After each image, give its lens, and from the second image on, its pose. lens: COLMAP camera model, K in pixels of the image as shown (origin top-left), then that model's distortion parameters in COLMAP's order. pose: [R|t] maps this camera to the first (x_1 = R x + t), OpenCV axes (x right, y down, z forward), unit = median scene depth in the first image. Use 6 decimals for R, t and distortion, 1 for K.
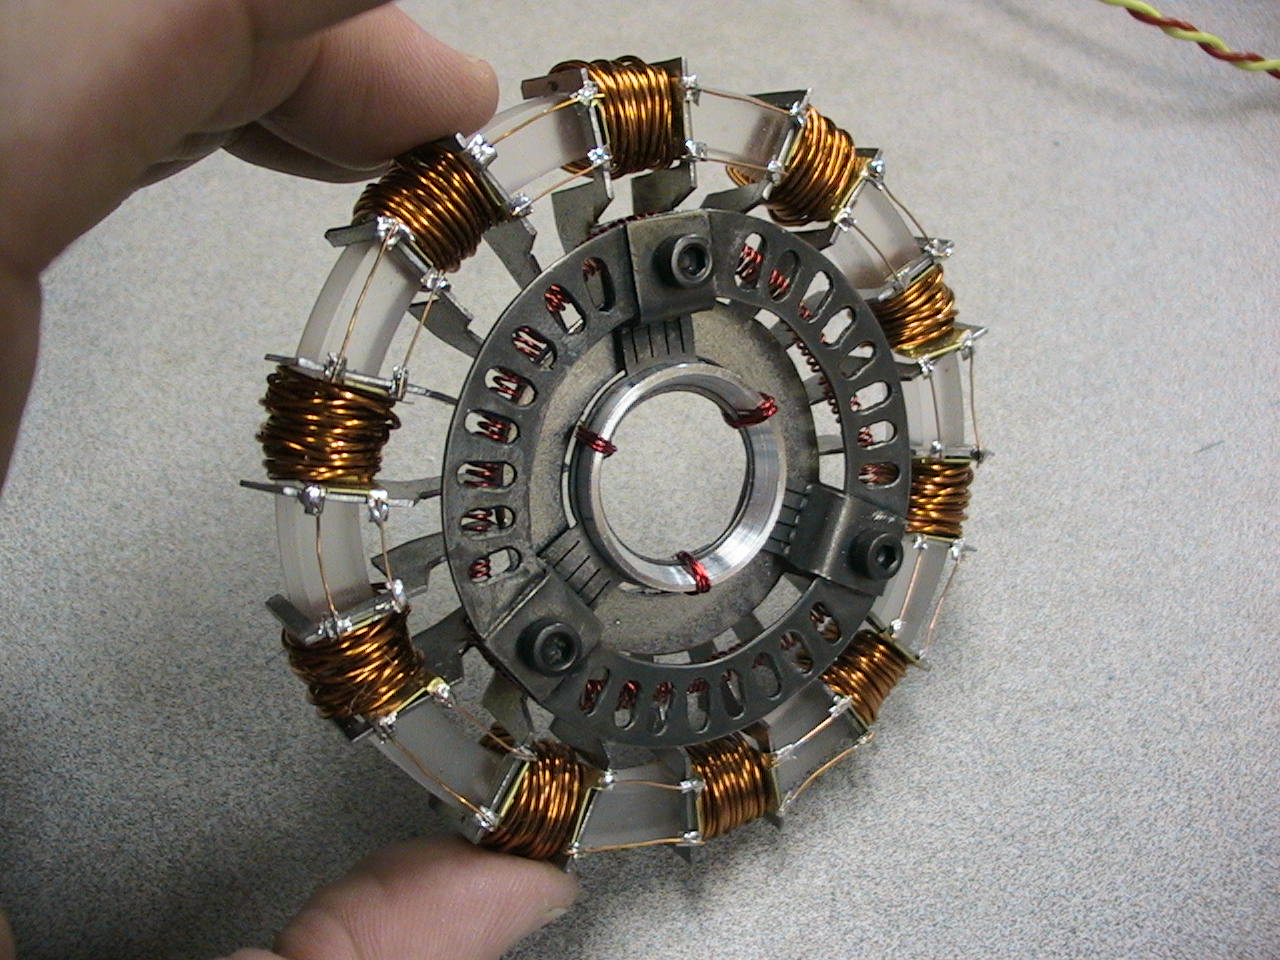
lens RADIAL K [[1623.1, 0, 640.0], [0, 1623.1, 480.0], [0, 0, 1]] dist [-0.007646, -0.003954]
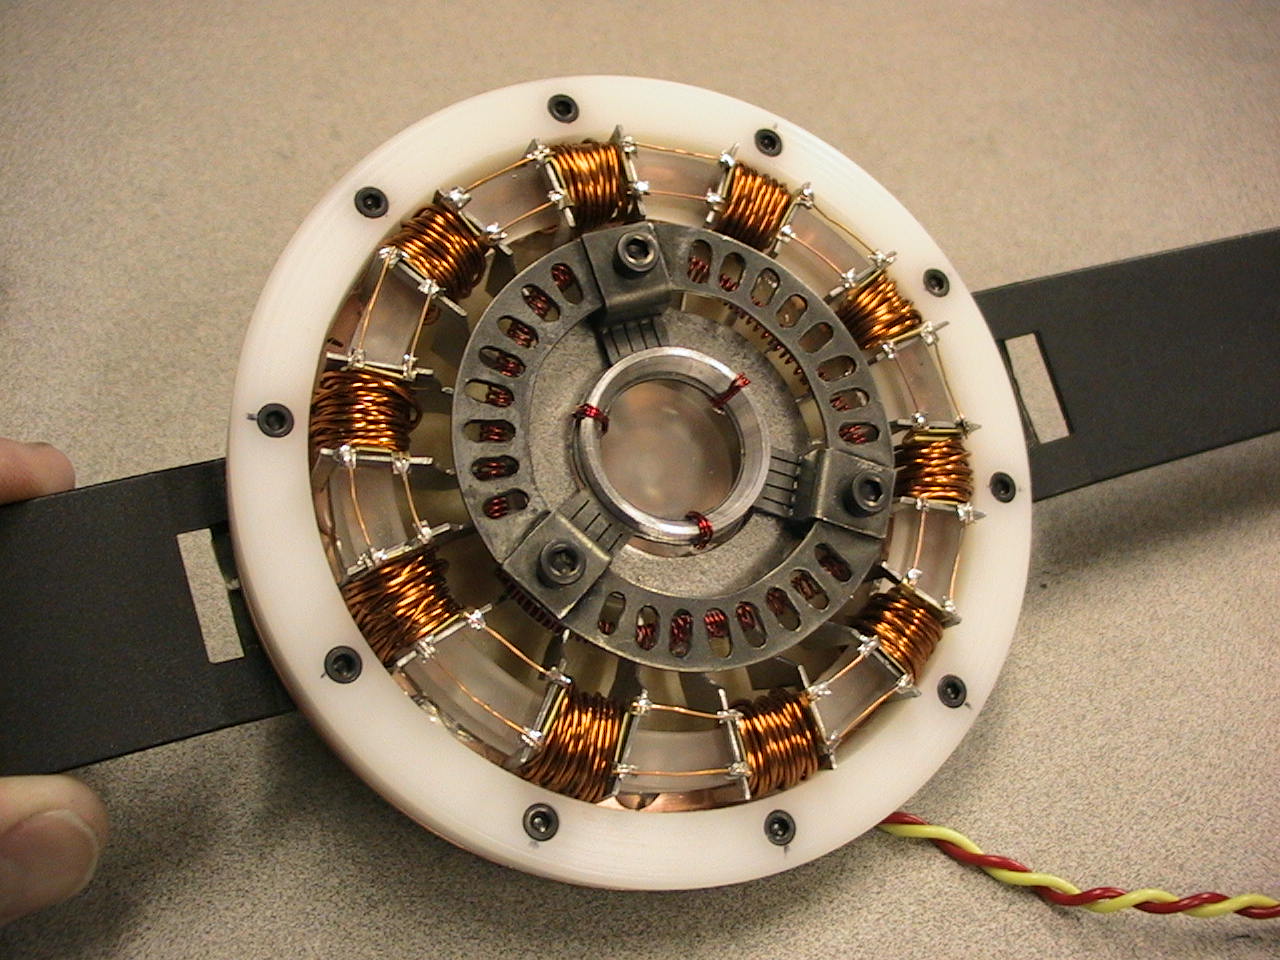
lens RADIAL K [[1623.1, 0, 640.0], [0, 1623.1, 480.0], [0, 0, 1]] dist [-0.007646, -0.003954]
pose [[0.966189, -0.197255, -0.166039, 0.202331], [0.122306, 0.917548, -0.378347, 0.487981], [0.226979, 0.345247, 0.910651, -0.063413]]
